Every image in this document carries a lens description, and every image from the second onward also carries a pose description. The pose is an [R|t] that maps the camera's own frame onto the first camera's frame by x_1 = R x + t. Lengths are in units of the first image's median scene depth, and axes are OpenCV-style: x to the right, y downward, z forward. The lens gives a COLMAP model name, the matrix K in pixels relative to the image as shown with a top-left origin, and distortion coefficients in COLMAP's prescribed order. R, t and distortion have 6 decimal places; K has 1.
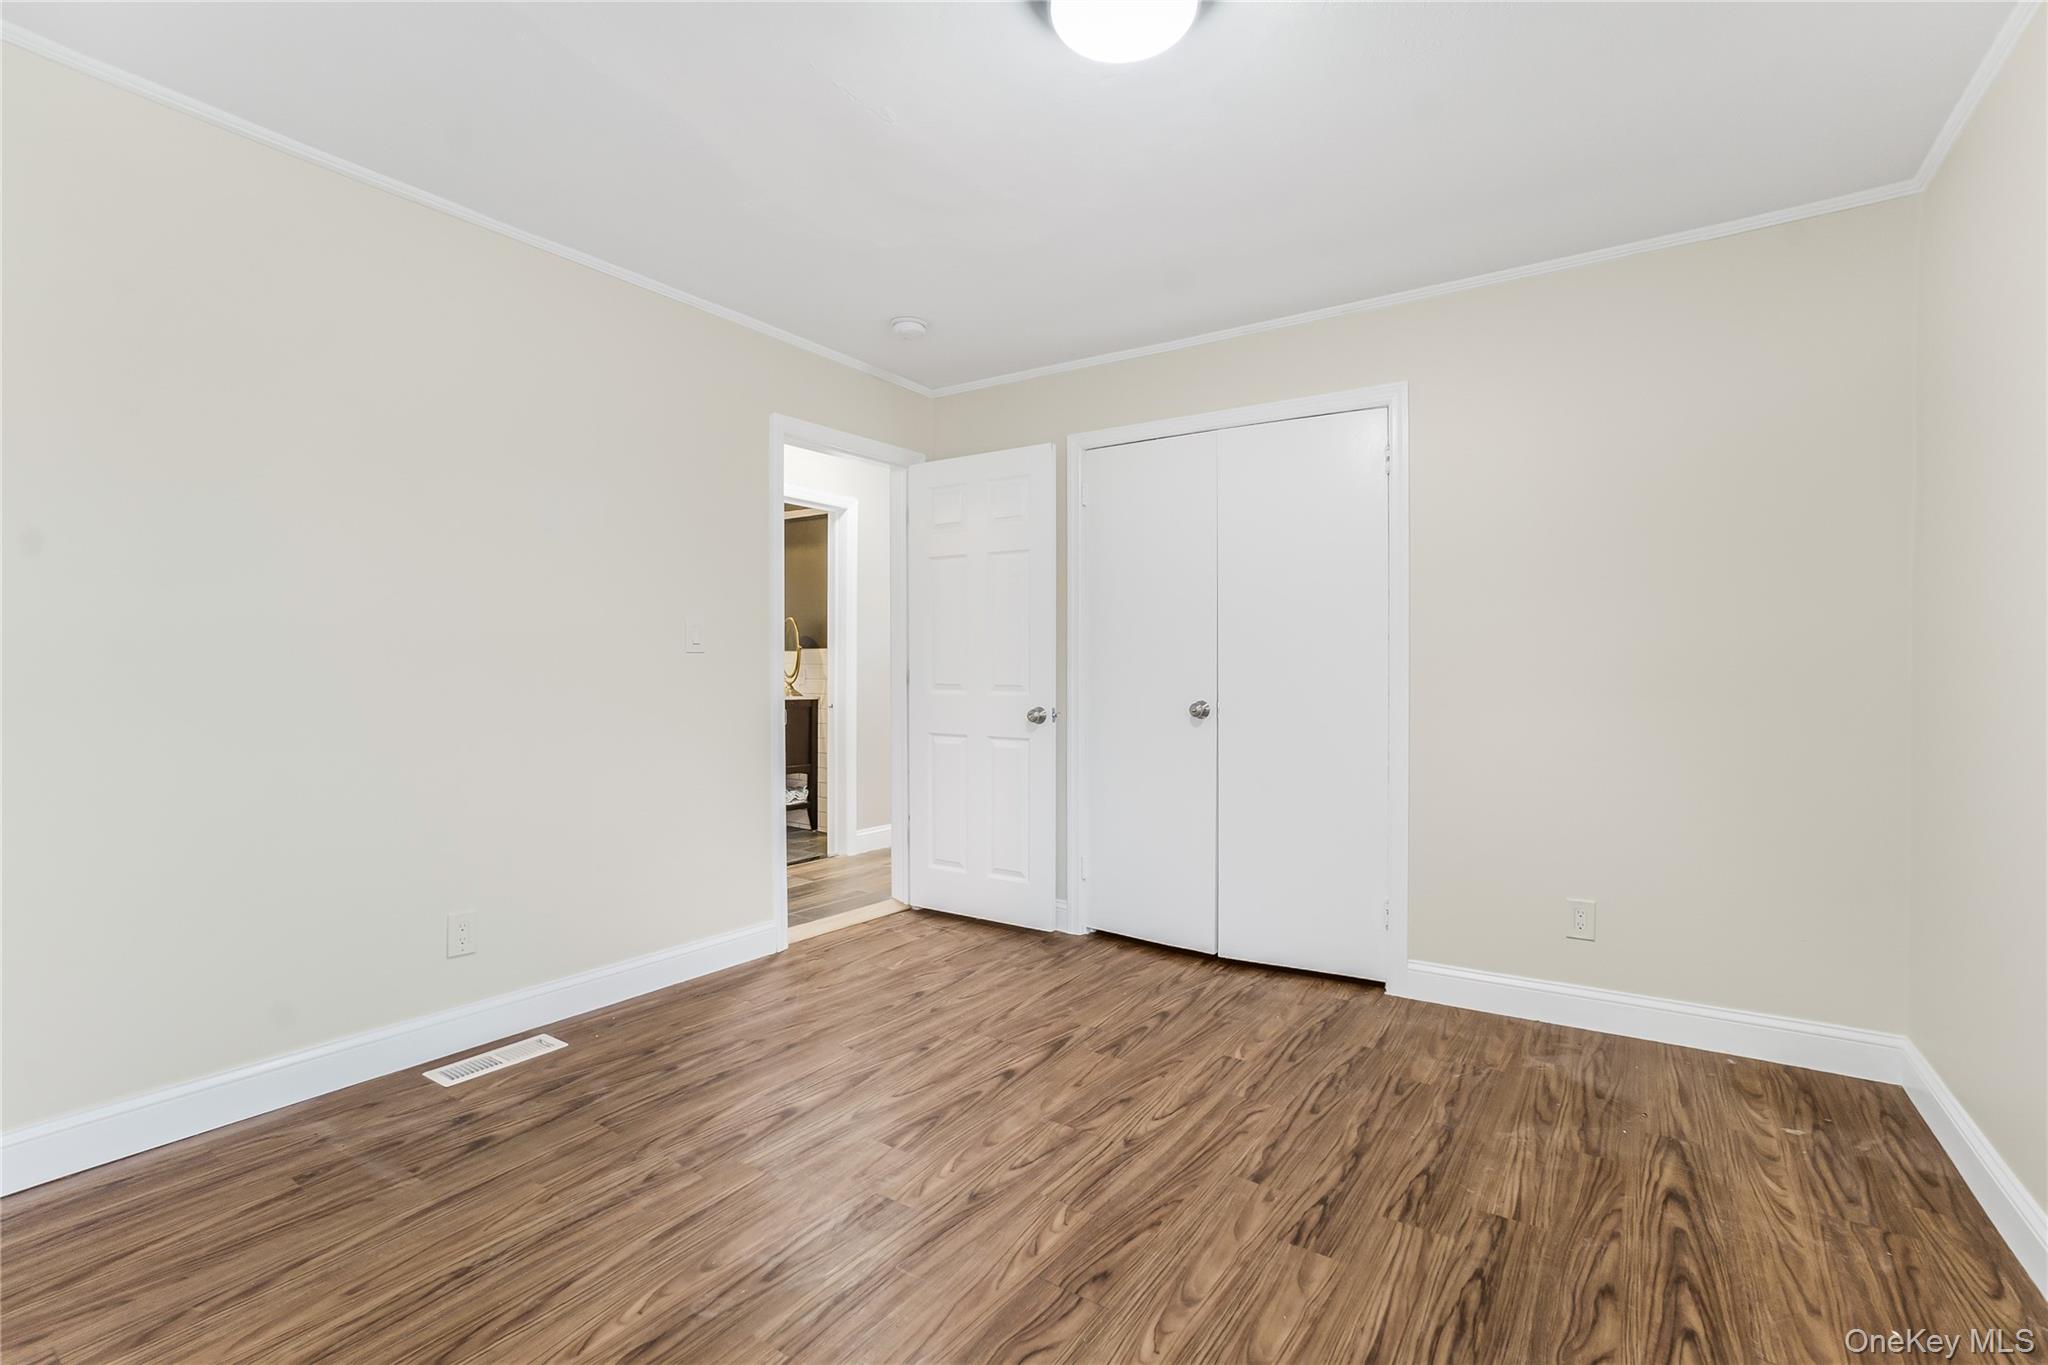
lens RADIAL K [[920.5, 0, 1023.8], [0, 920.5, 679.6], [0, 0, 1]] dist [-0.050318, 0.018168]
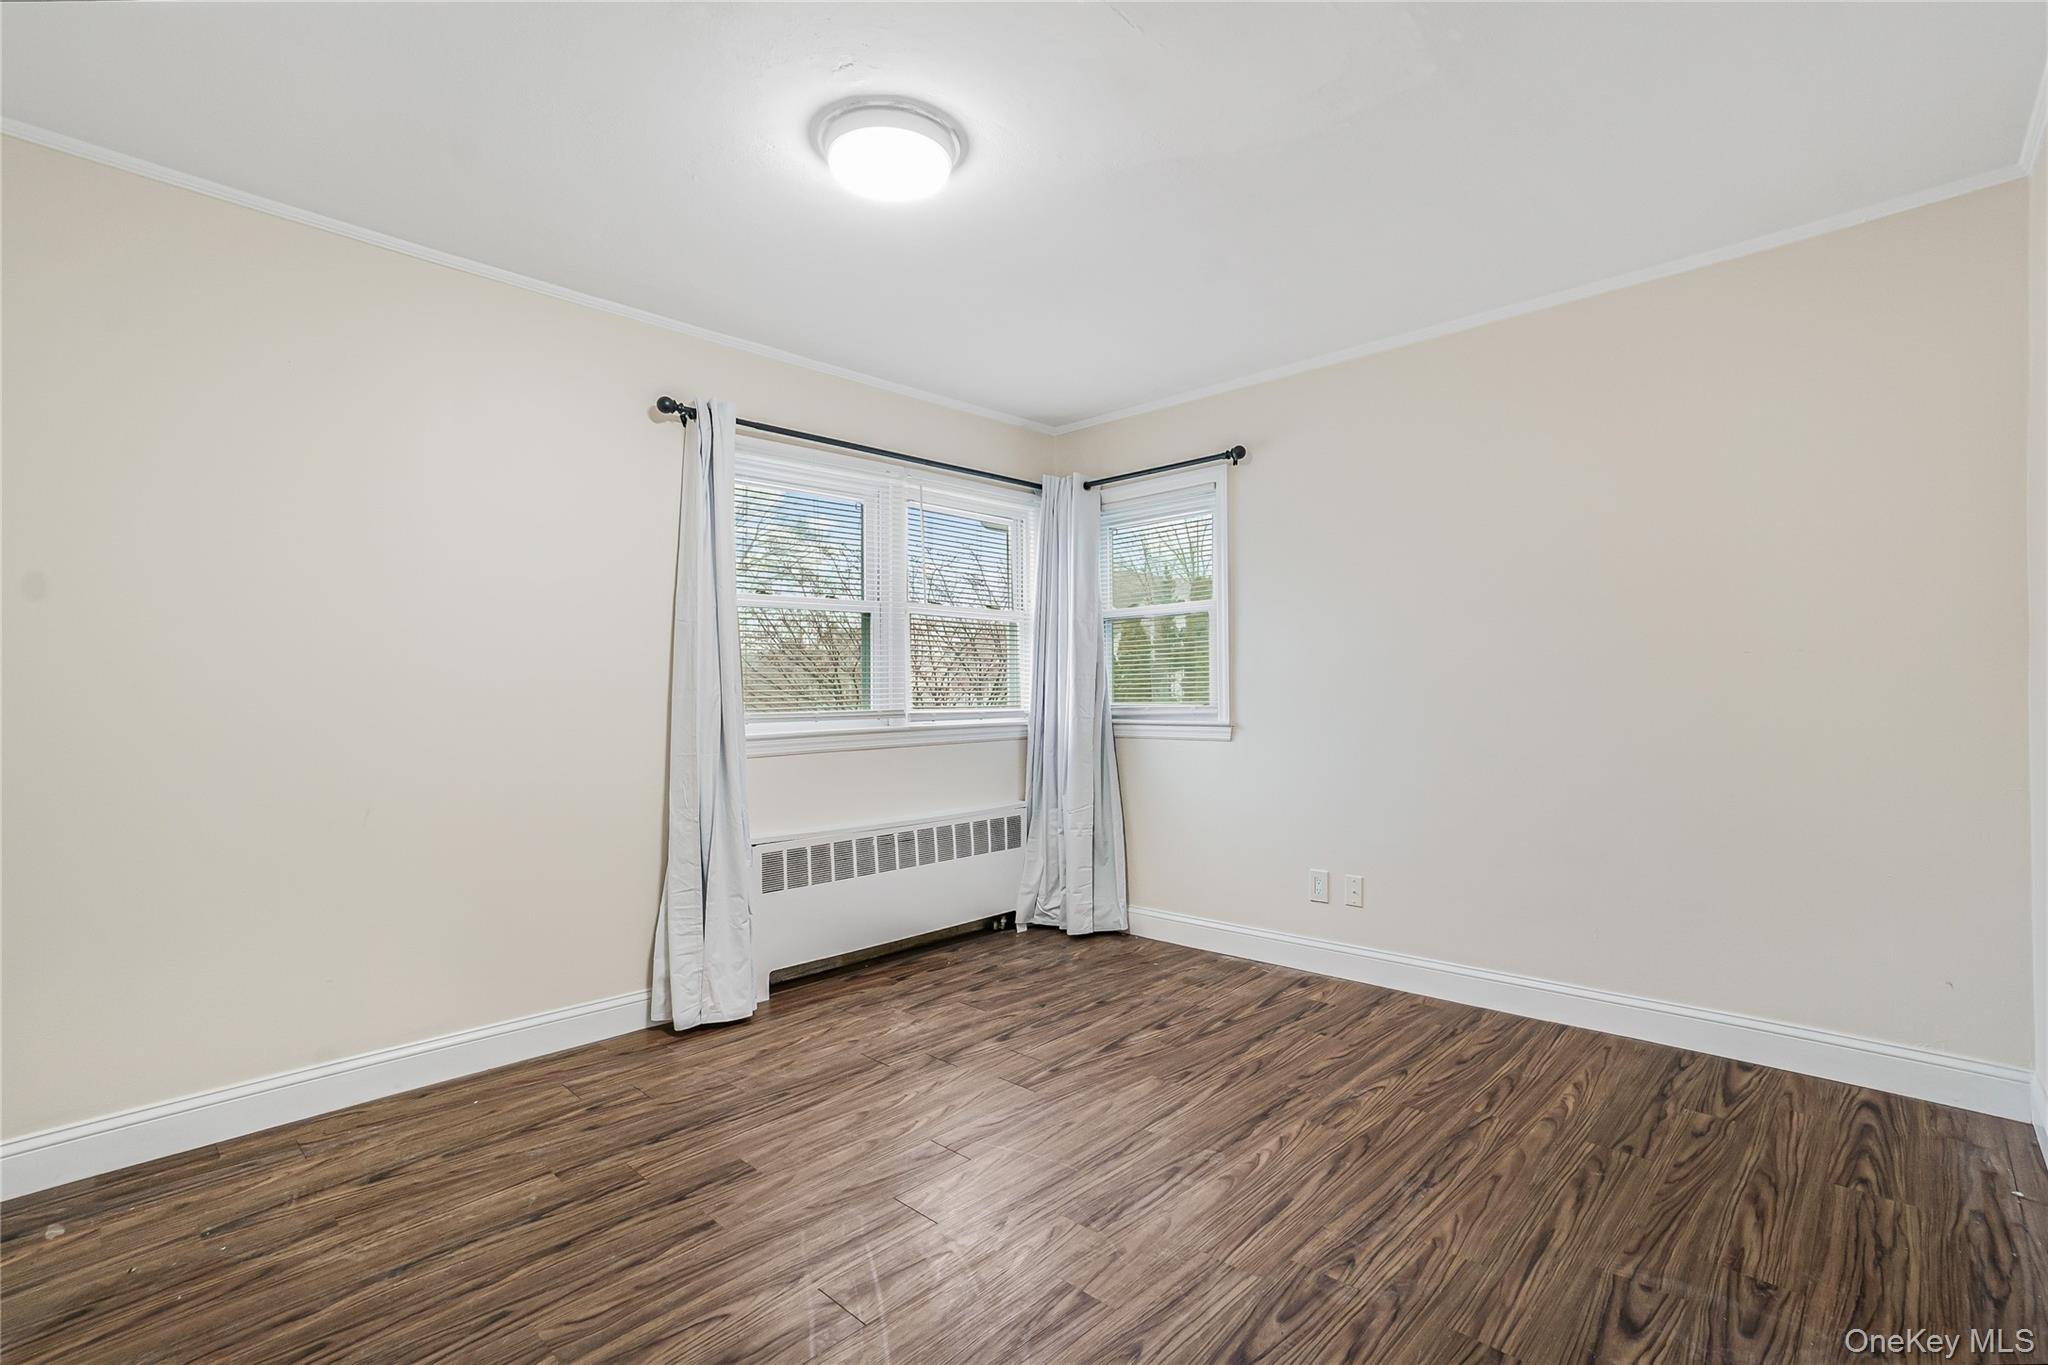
lens RADIAL K [[920.5, 0, 1023.8], [0, 920.5, 688.4], [0, 0, 1]] dist [-0.050318, 0.018168]
pose [[-0.981215, 0.005783, 0.192830, -0.279328], [0.006210, 0.999979, 0.001613, -0.023346], [-0.192817, 0.002780, -0.981231, 1.997581]]
